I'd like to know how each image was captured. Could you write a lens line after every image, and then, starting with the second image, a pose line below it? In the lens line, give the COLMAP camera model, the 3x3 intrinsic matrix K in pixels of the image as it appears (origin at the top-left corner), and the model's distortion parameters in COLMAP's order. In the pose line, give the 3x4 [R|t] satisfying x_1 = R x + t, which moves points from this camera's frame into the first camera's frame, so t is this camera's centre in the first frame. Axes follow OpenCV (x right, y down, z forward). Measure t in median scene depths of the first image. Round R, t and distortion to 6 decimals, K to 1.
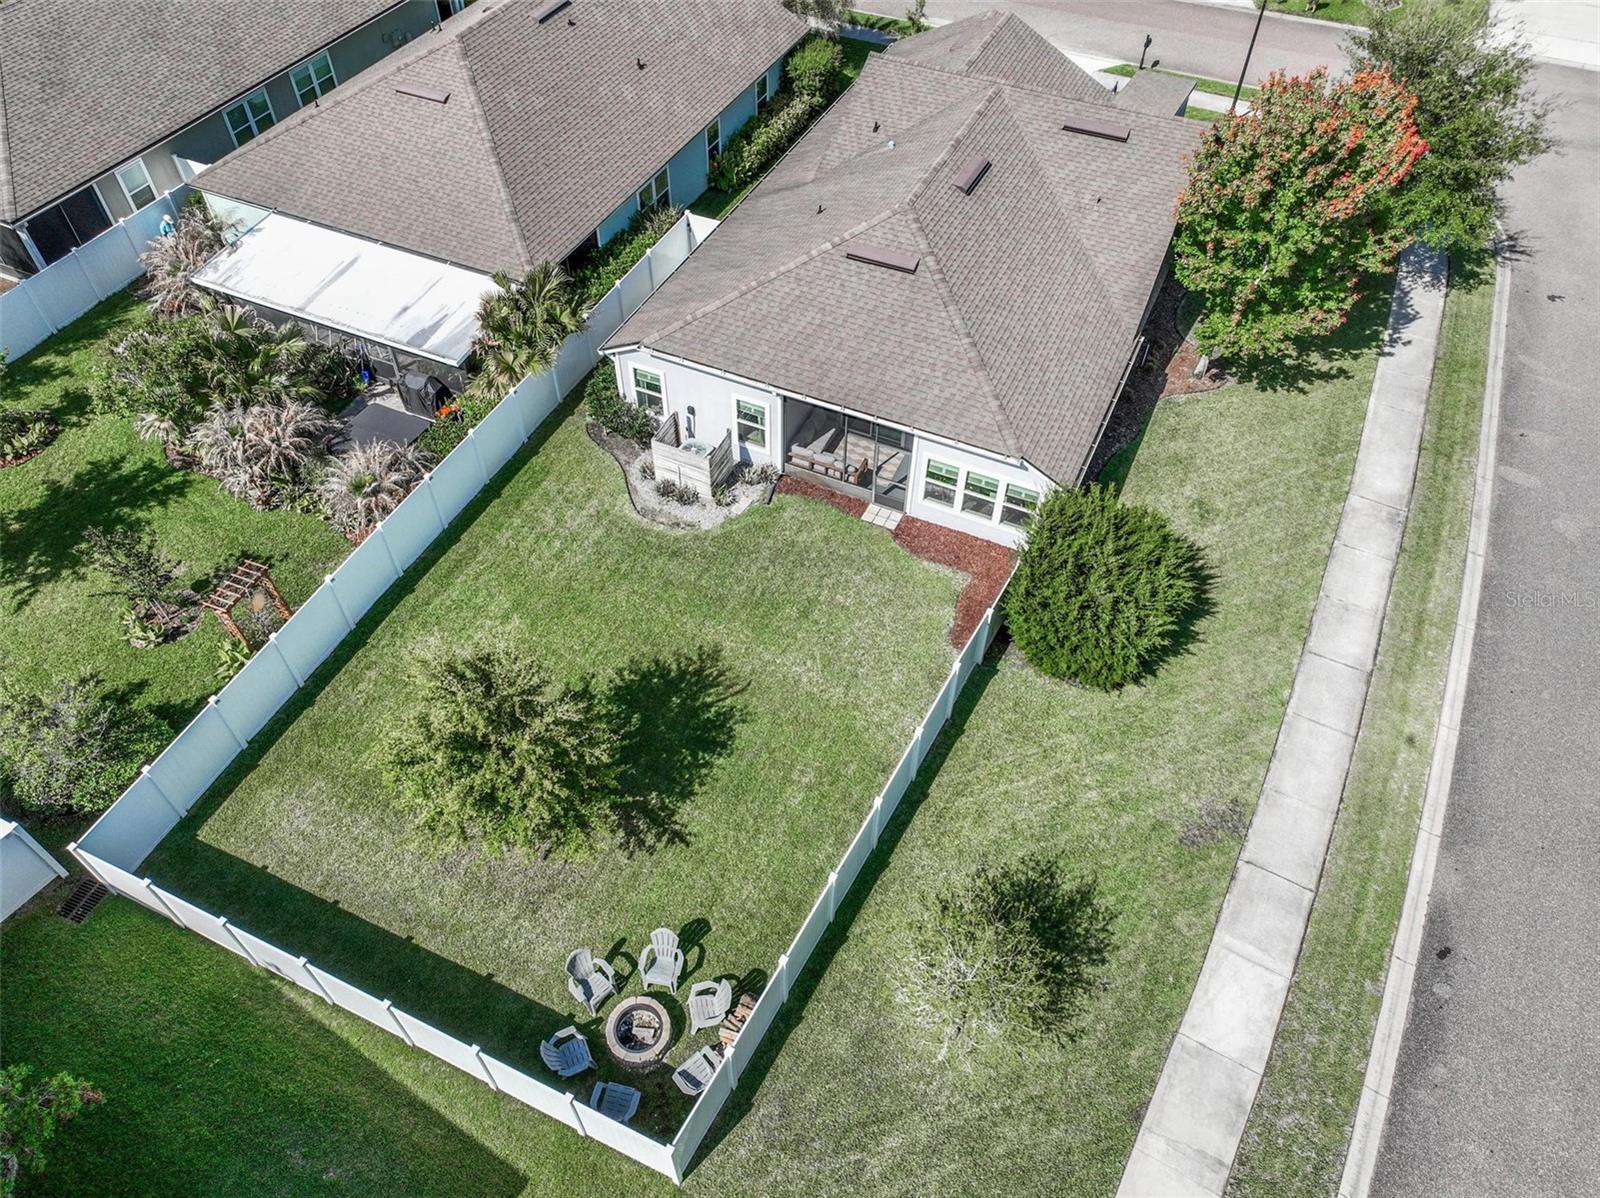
lens RADIAL K [[1125.6, 0, 799.9], [0, 1125.6, 600.5], [0, 0, 1]] dist [-0.000661, 0.015728]
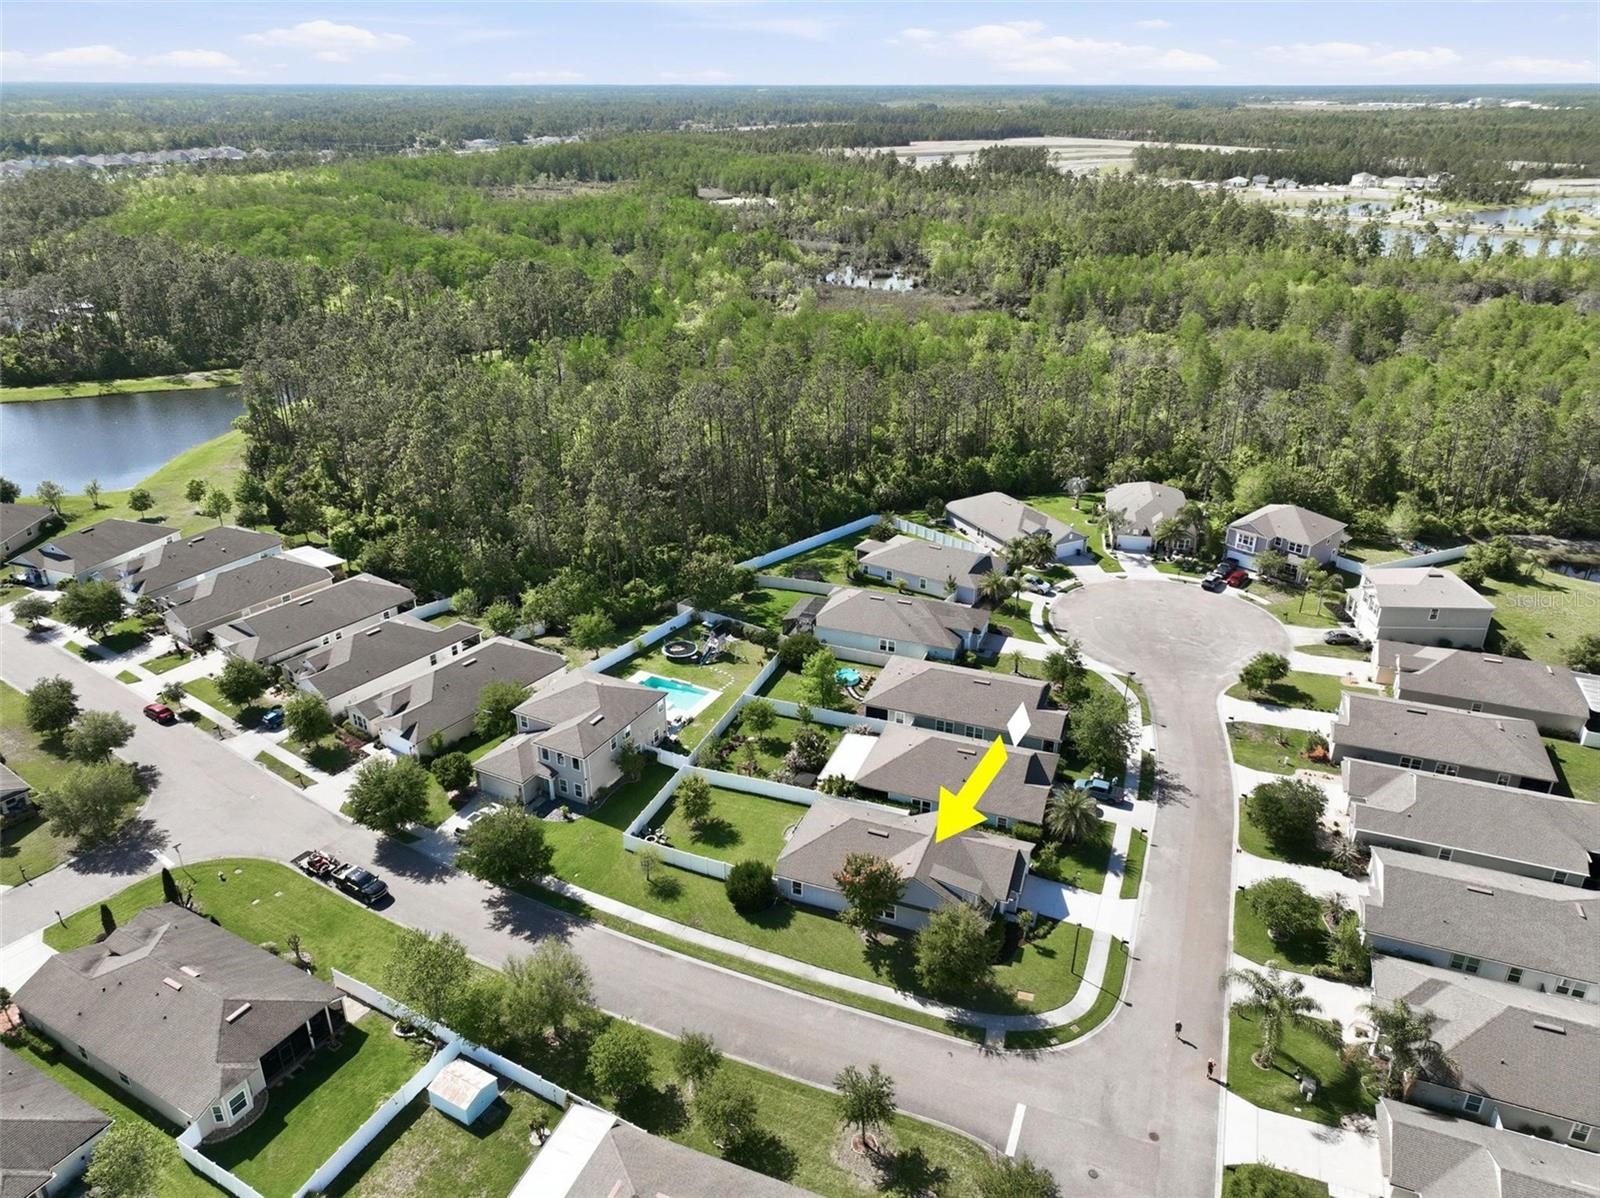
lens RADIAL K [[1125.6, 0, 798.8], [0, 1125.6, 589.6], [0, 0, 1]] dist [-0.000661, 0.015728]
pose [[0.066786, 0.403491, -0.912543, 2.975245], [-0.753642, 0.619770, 0.218881, -1.418732], [0.653884, 0.673112, 0.345480, -0.815672]]
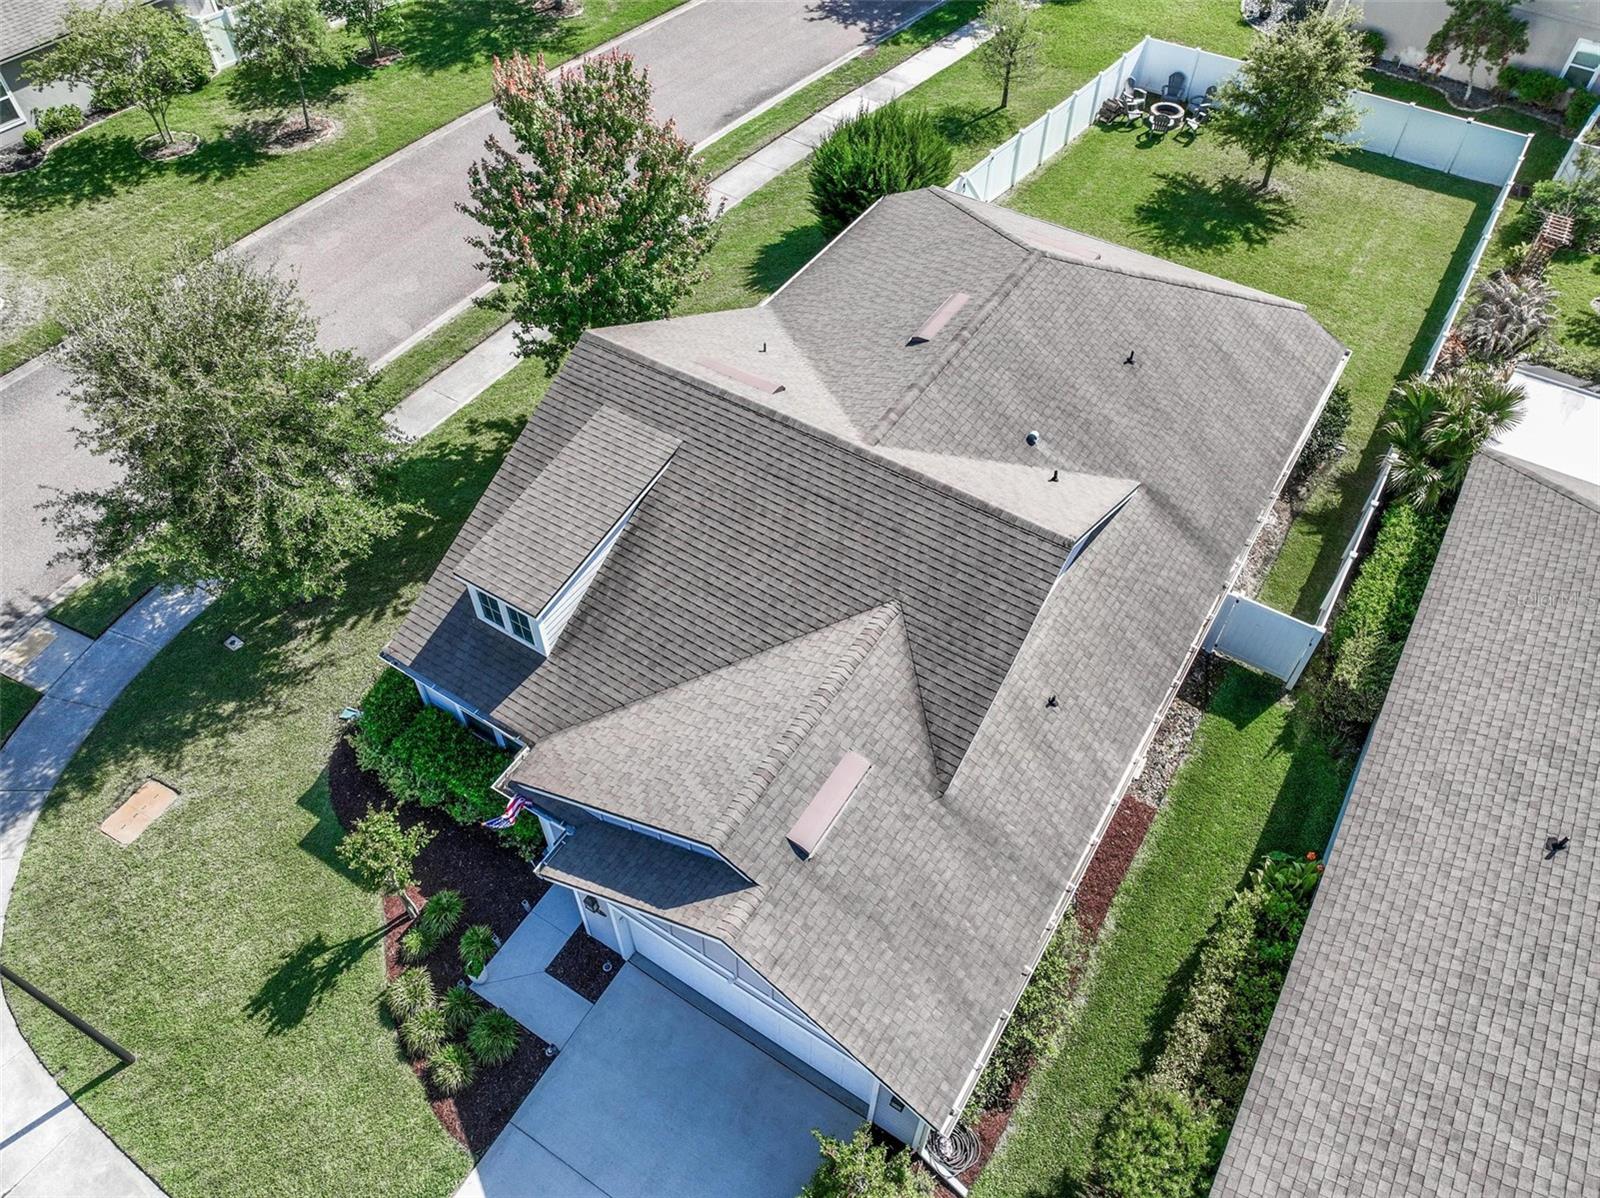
lens RADIAL K [[1125.6, 0, 800.6], [0, 1125.6, 604.3], [0, 0, 1]] dist [-0.000661, 0.015728]
pose [[-0.991369, -0.109062, 0.072755, 0.175476], [0.088491, -0.147203, 0.985140, -1.200129], [-0.096731, 0.983075, 0.155583, 1.112305]]
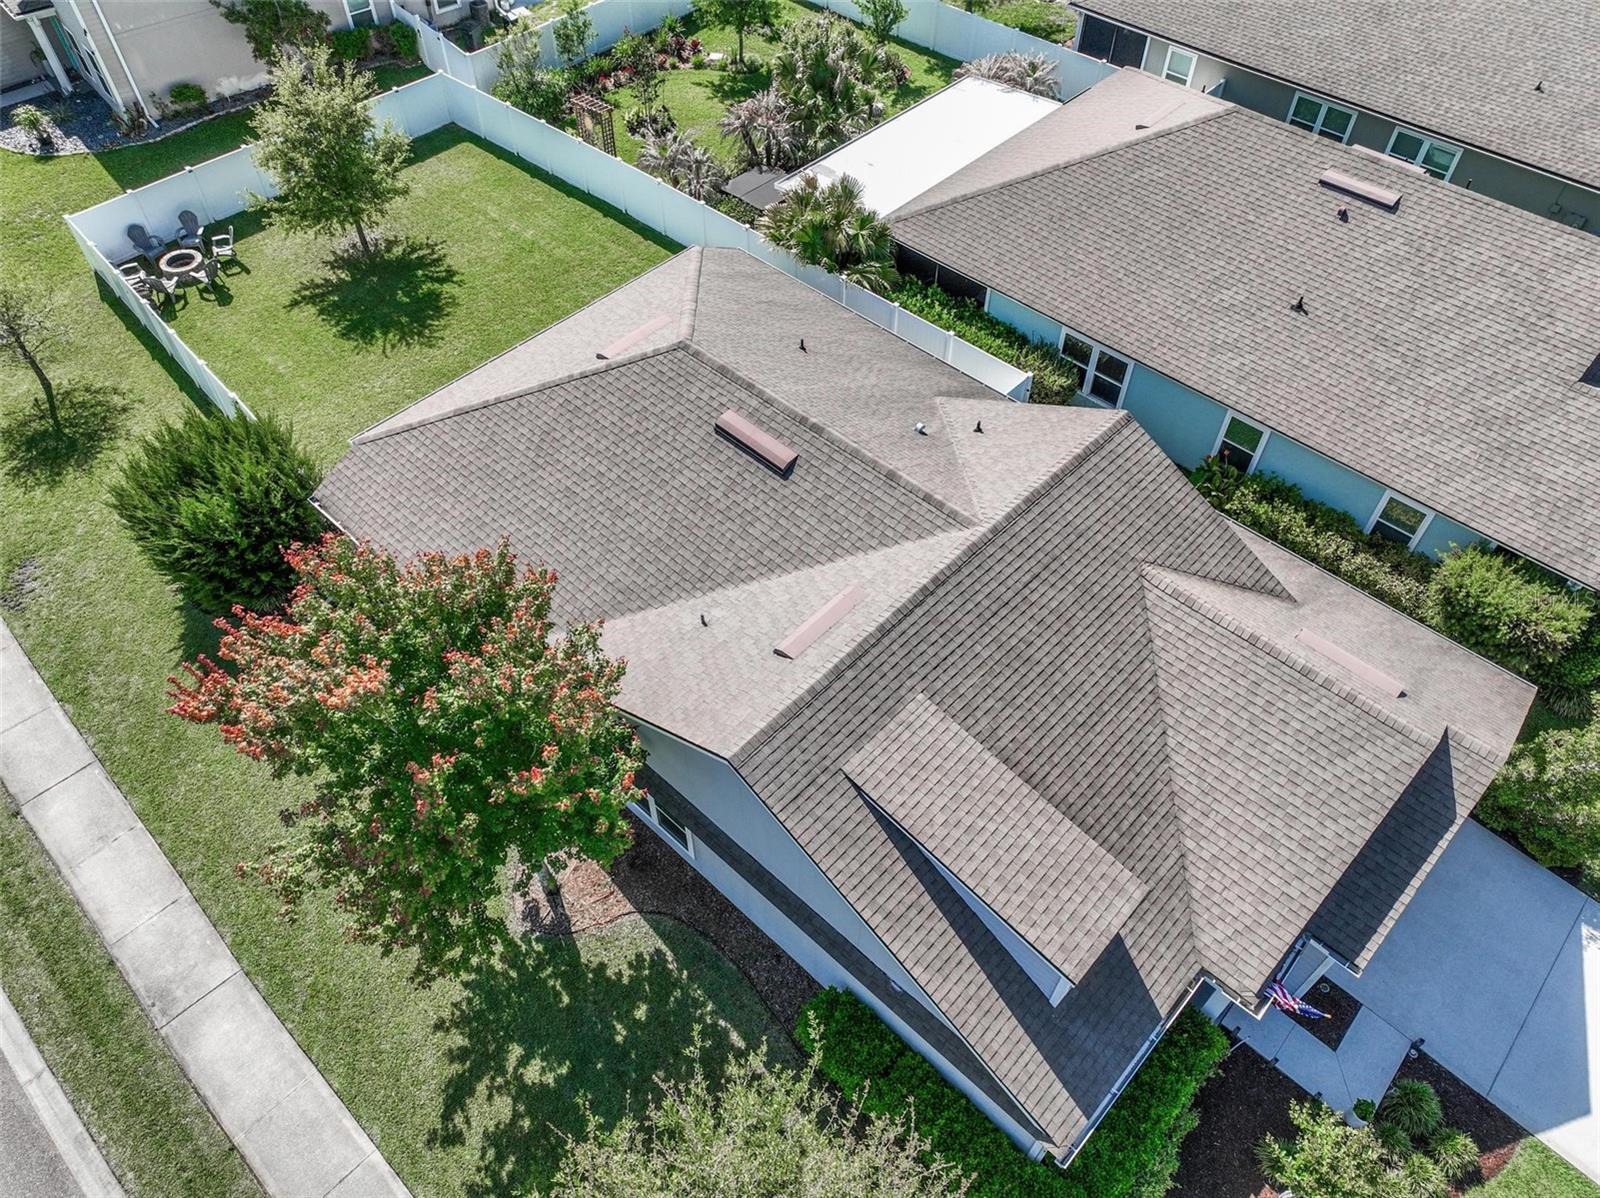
lens RADIAL K [[1125.6, 0, 801.0], [0, 1125.6, 600.2], [0, 0, 1]] dist [-0.000661, 0.015728]
pose [[-0.308975, 0.725222, -0.615295, 0.659477], [-0.723259, 0.240945, 0.647181, -0.847536], [0.617601, 0.644980, 0.450077, 0.791294]]
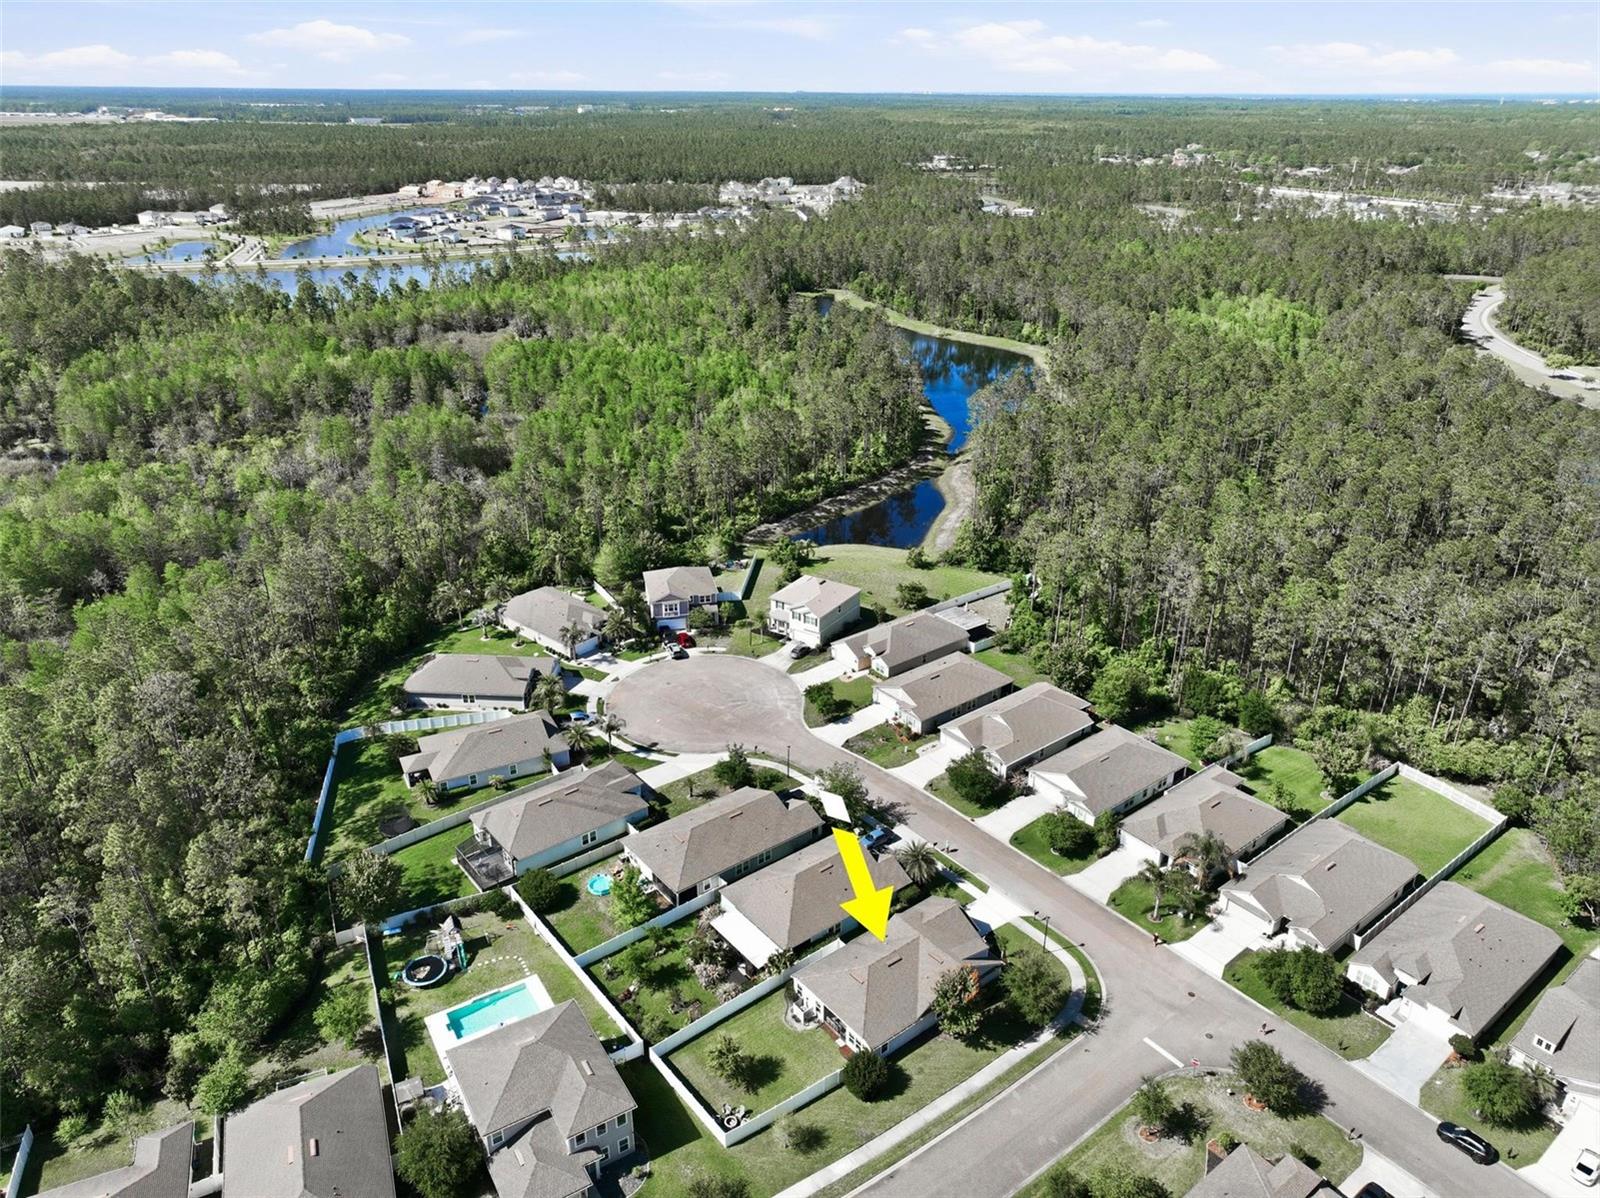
lens RADIAL K [[1125.6, 0, 798.0], [0, 1125.6, 602.0], [0, 0, 1]] dist [-0.000661, 0.015728]
pose [[0.892424, 0.182621, -0.412588, 1.260804], [-0.337208, 0.877514, -0.340970, -0.034123], [0.299784, 0.443418, 0.844696, -2.982423]]
